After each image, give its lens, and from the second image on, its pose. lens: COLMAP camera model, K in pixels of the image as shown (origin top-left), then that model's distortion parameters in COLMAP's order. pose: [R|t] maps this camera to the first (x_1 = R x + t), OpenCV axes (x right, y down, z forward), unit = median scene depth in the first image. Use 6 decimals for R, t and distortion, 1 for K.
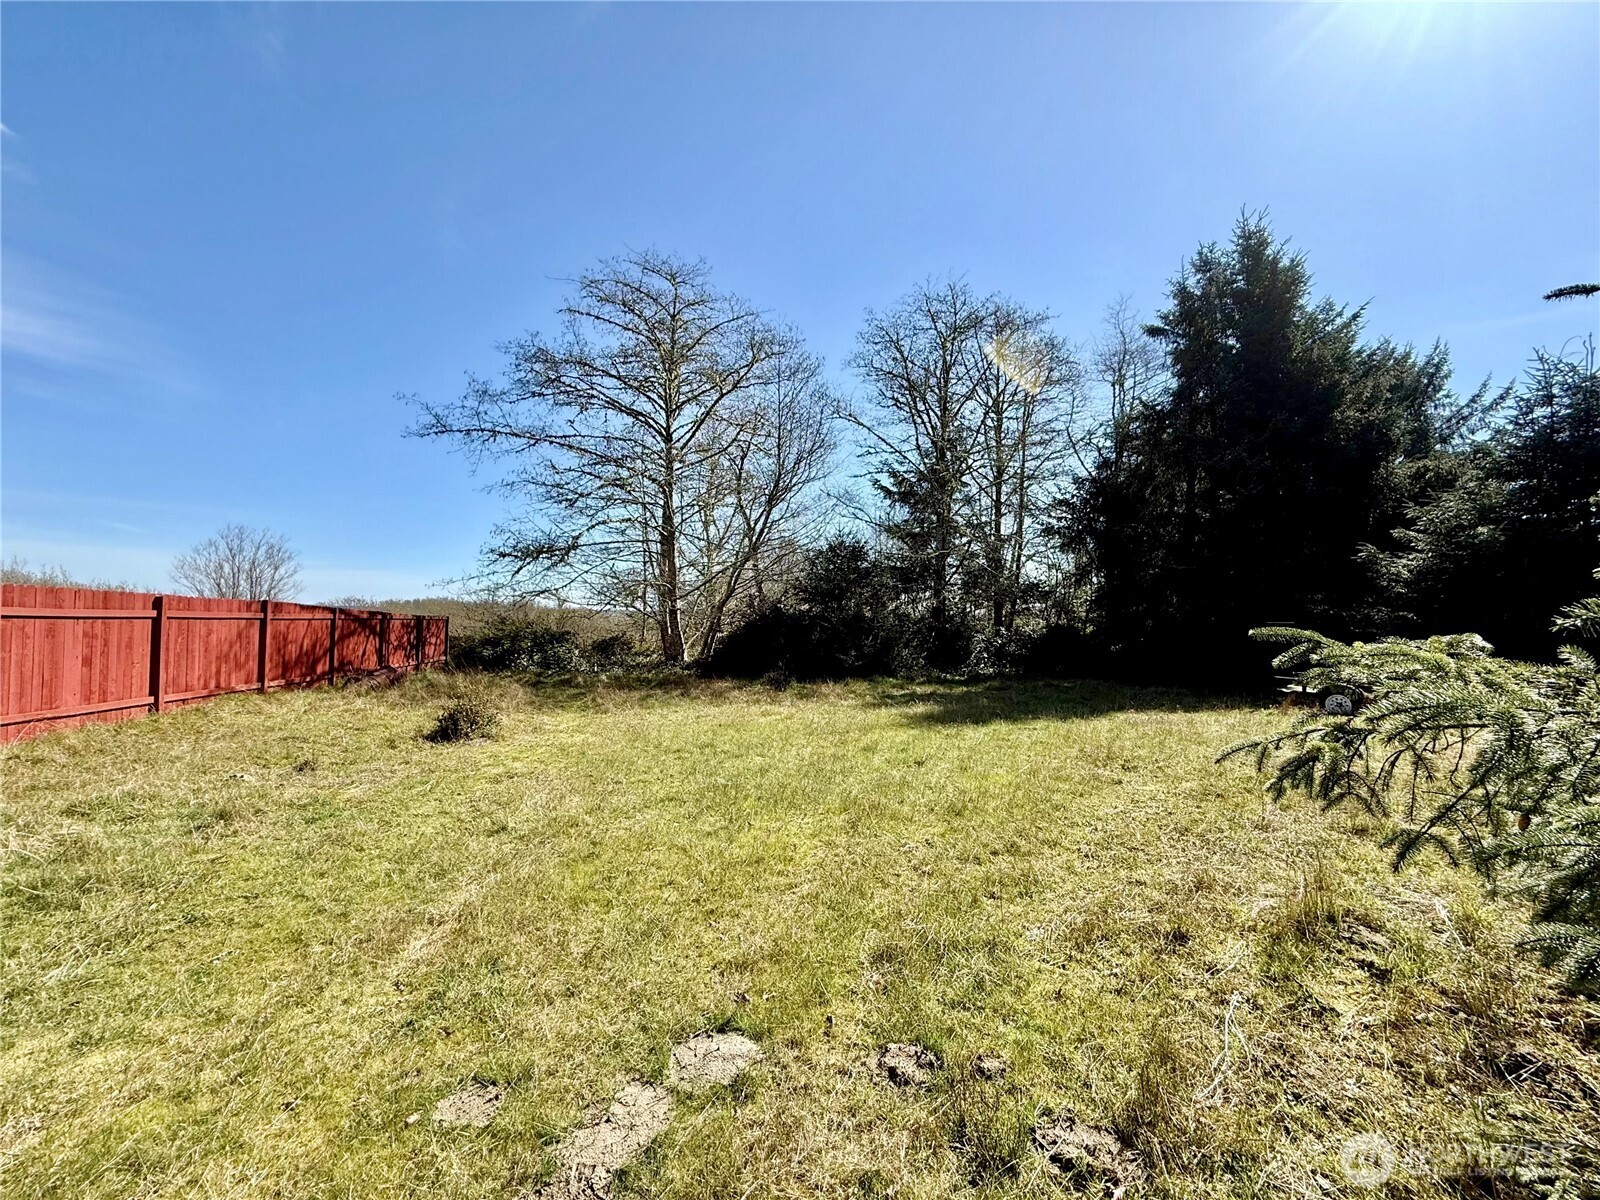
lens RADIAL K [[639.5, 0, 800.0], [0, 639.5, 600.0], [0, 0, 1]] dist [0.022997, -0.000049]
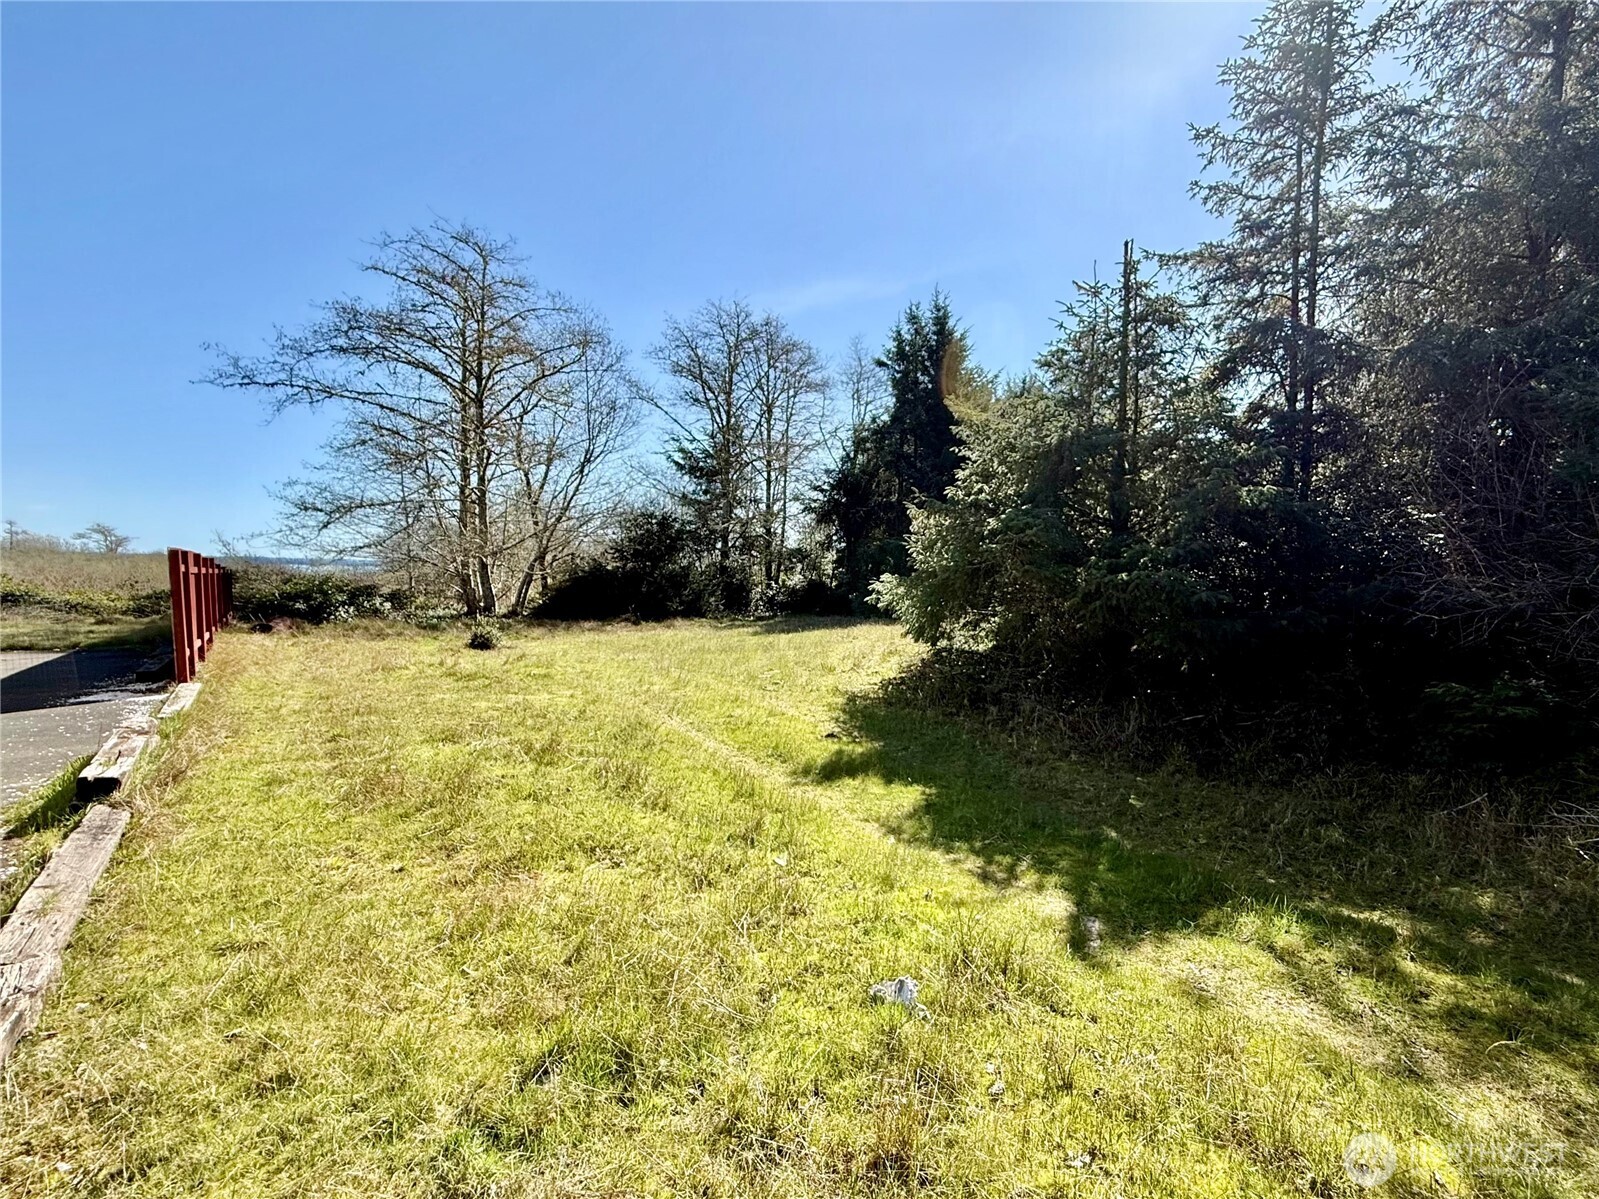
lens RADIAL K [[643.1, 0, 799.5], [0, 643.1, 599.5], [0, 0, 1]] dist [-0.000007, 0.000016]
pose [[0.927958, -0.009323, 0.372568, -0.116283], [-0.016854, 0.997614, 0.066943, -0.008993], [-0.372304, -0.068399, 0.925587, -0.218055]]
